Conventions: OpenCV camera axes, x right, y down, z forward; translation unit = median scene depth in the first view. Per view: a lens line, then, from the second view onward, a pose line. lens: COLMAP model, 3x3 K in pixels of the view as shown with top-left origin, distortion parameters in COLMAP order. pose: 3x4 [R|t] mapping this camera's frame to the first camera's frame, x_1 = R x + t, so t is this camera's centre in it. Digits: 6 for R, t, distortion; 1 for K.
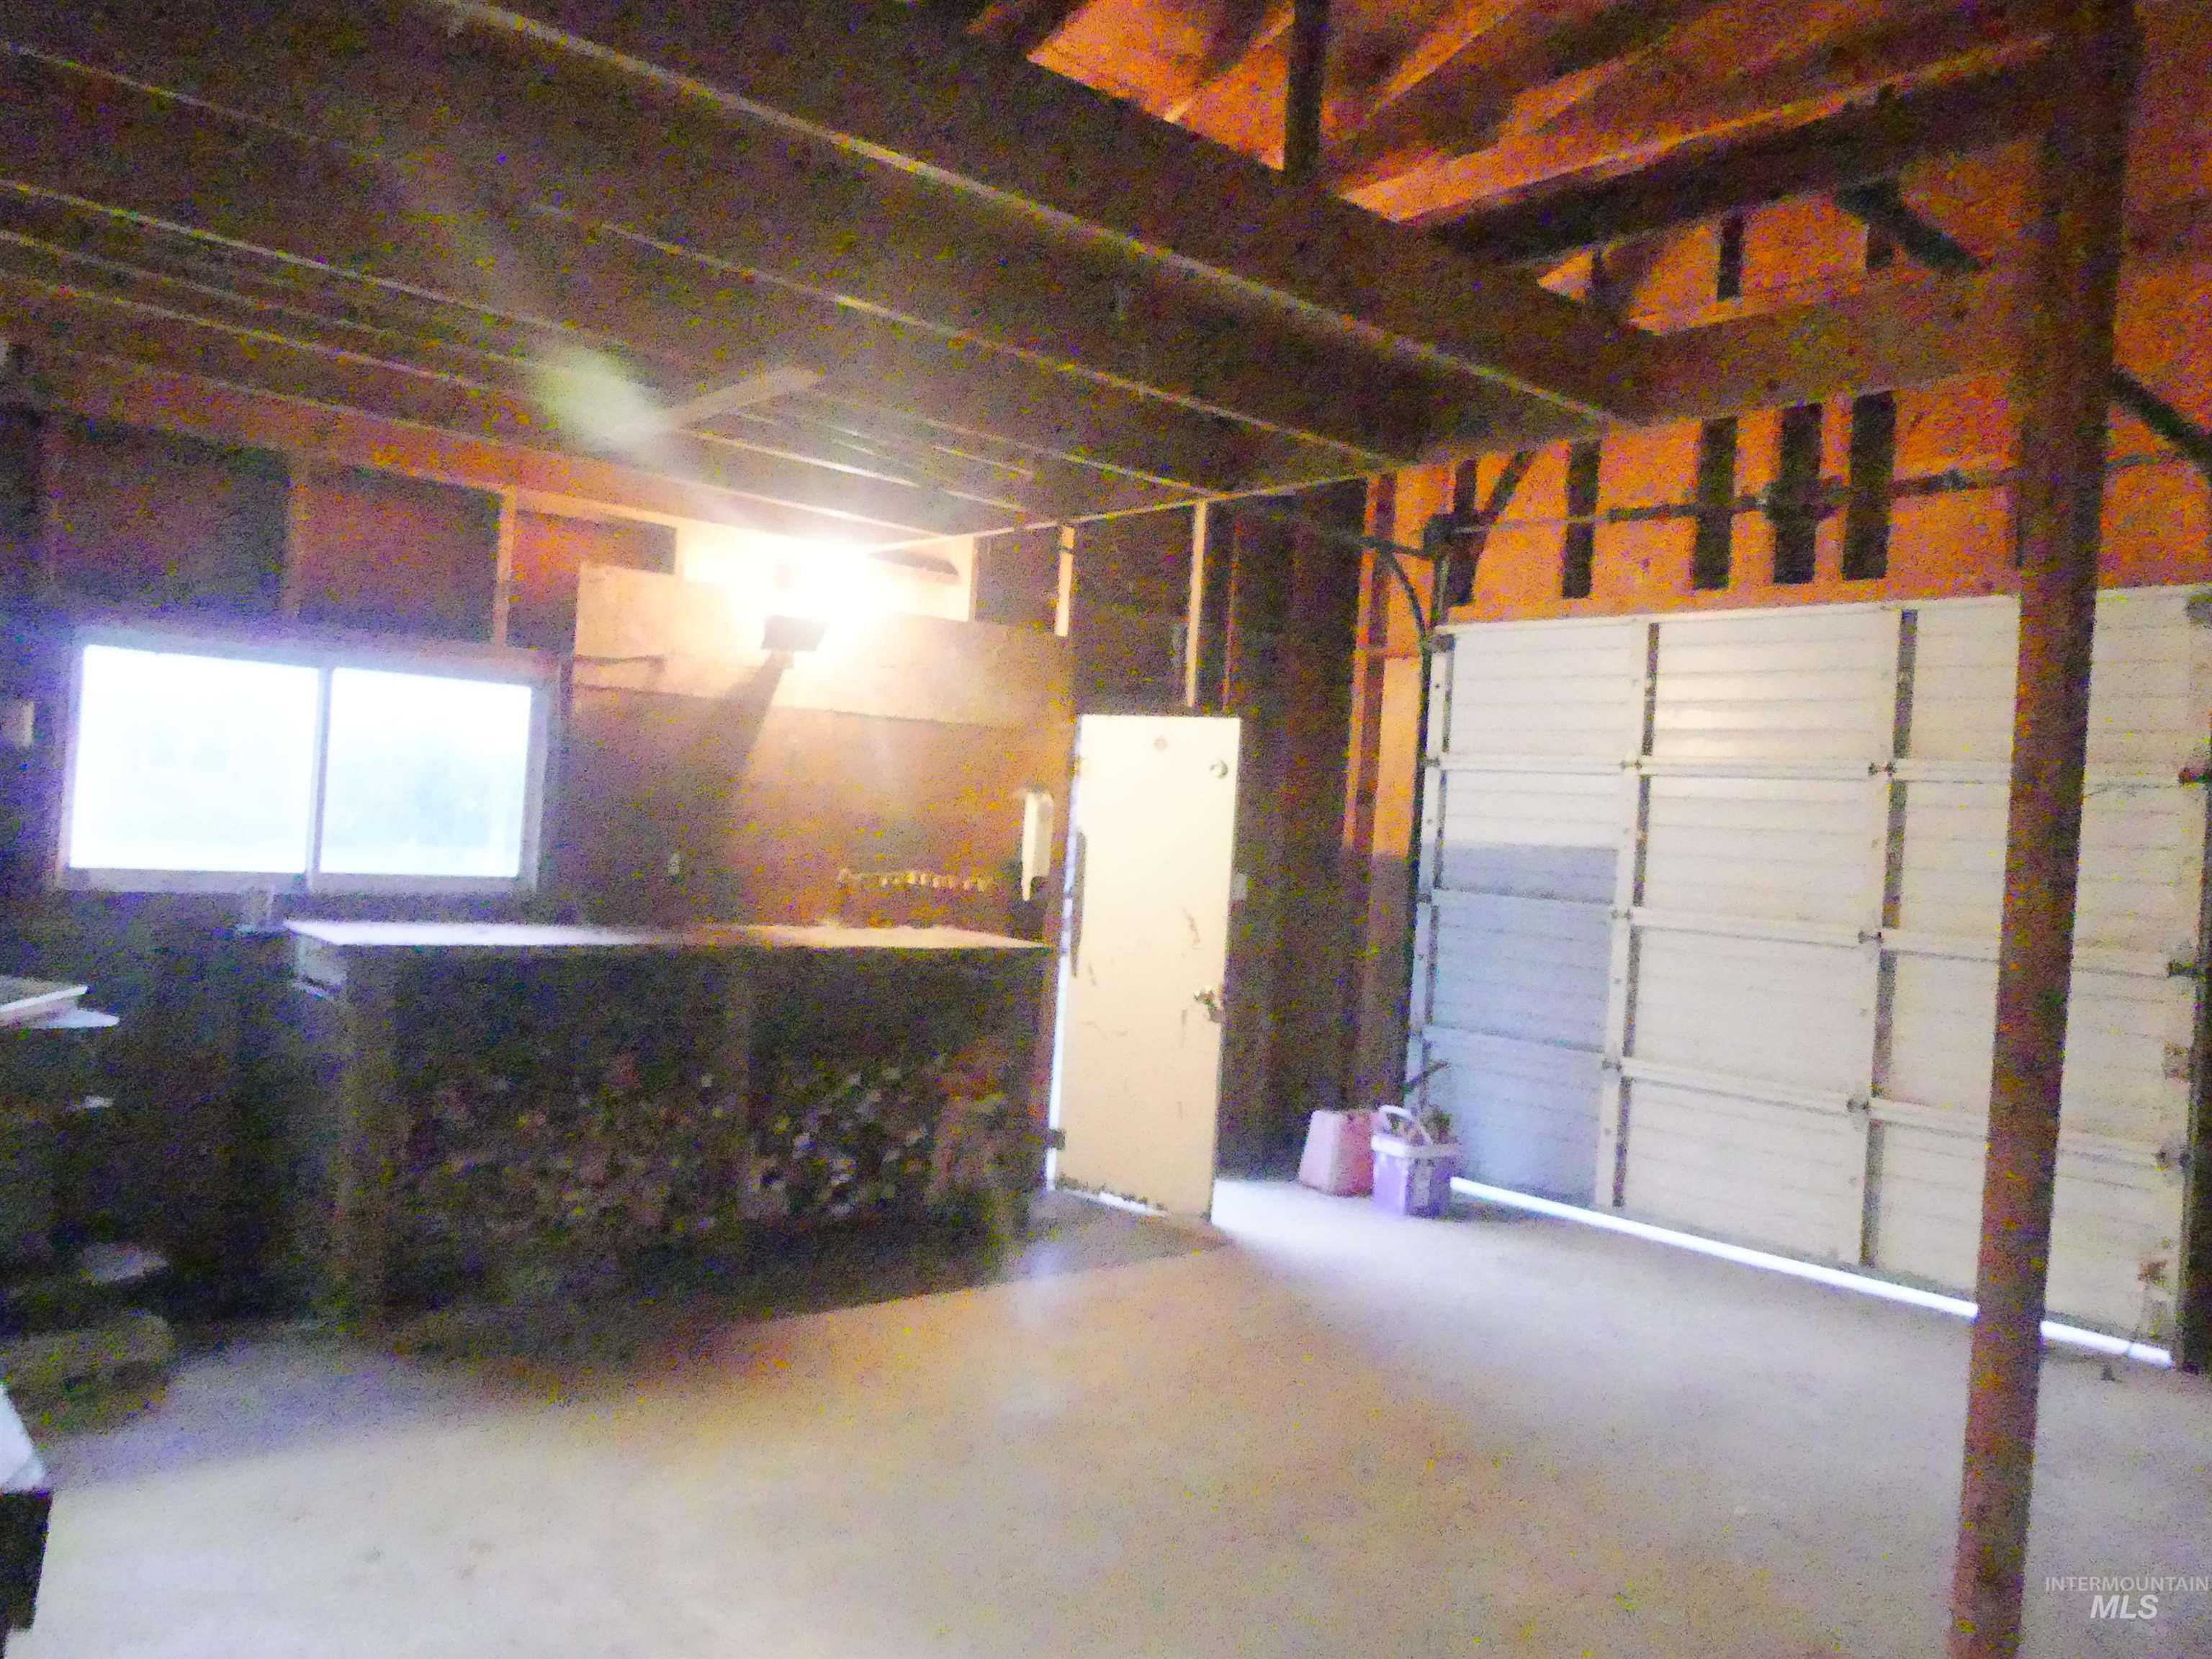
lens RADIAL K [[1680.2, 0, 1095.9], [0, 1680.2, 832.5], [0, 0, 1]] dist [-0.022508, 0.014955]
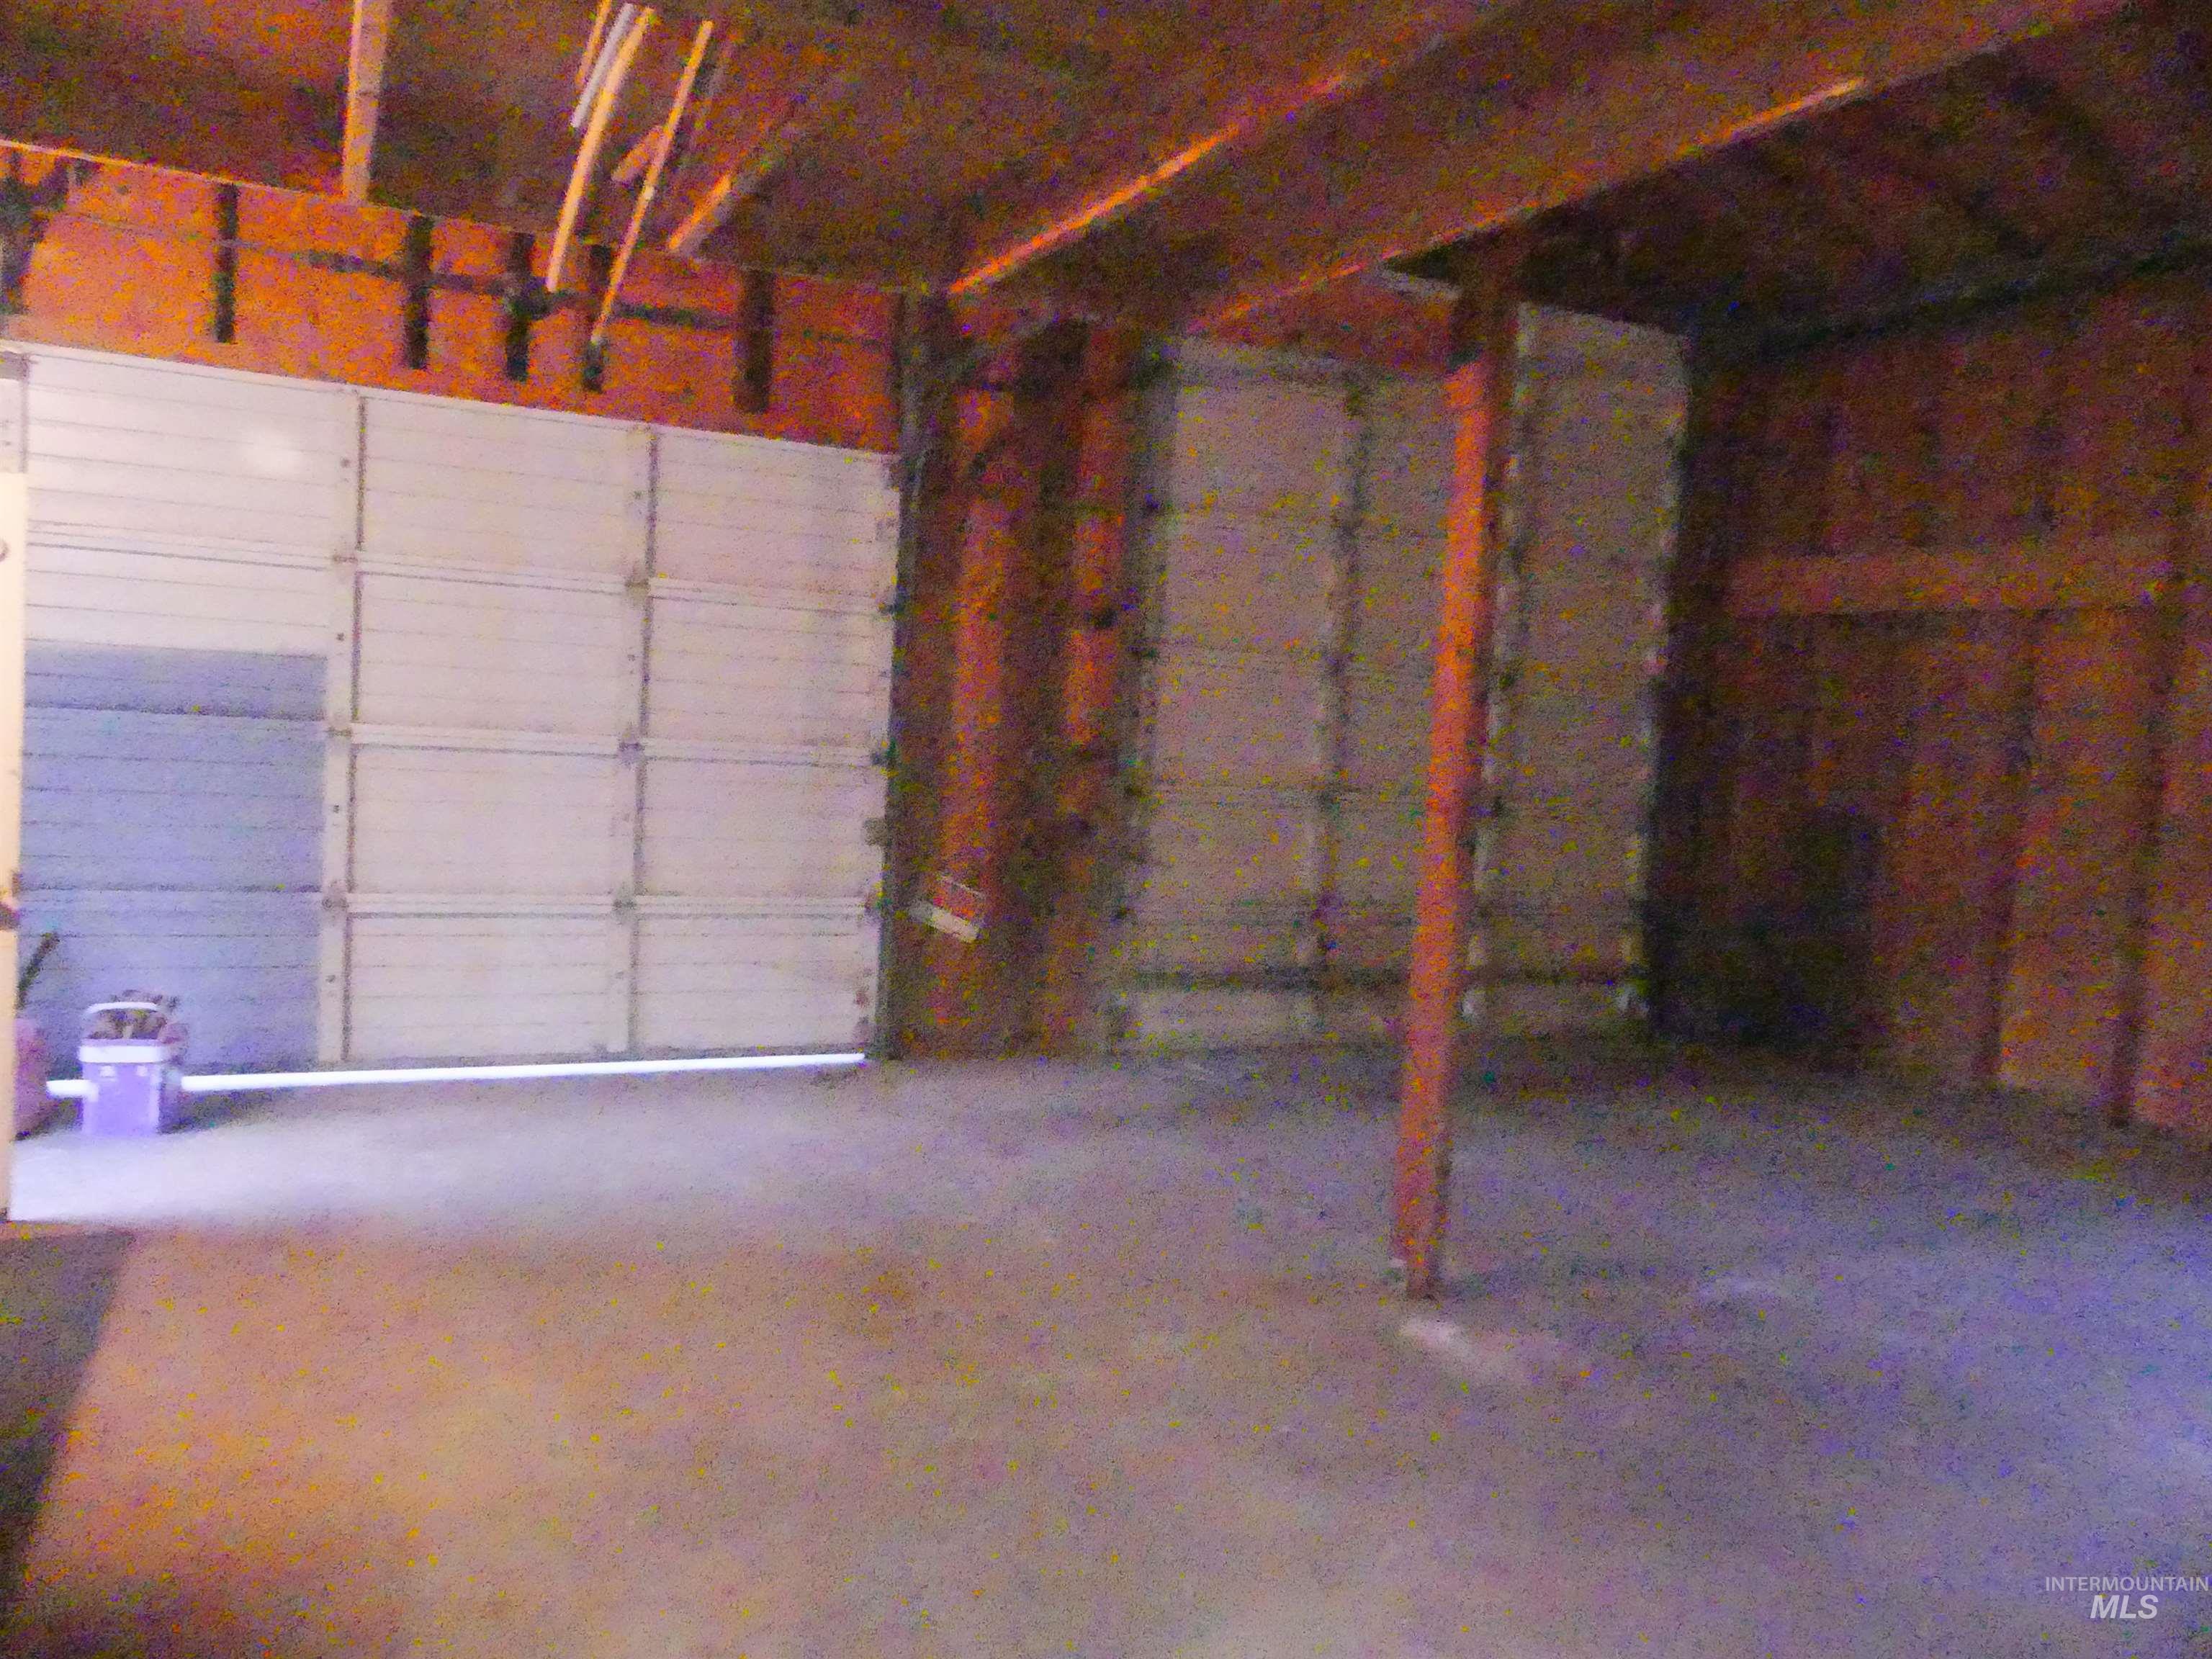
lens RADIAL K [[1680.2, 0, 1101.0], [0, 1680.2, 823.0], [0, 0, 1]] dist [-0.022508, 0.014955]
pose [[0.269766, -0.103326, 0.957366, -0.423041], [-0.035616, 0.992475, 0.117152, -0.020367], [-0.962267, -0.065701, 0.264056, 0.388494]]
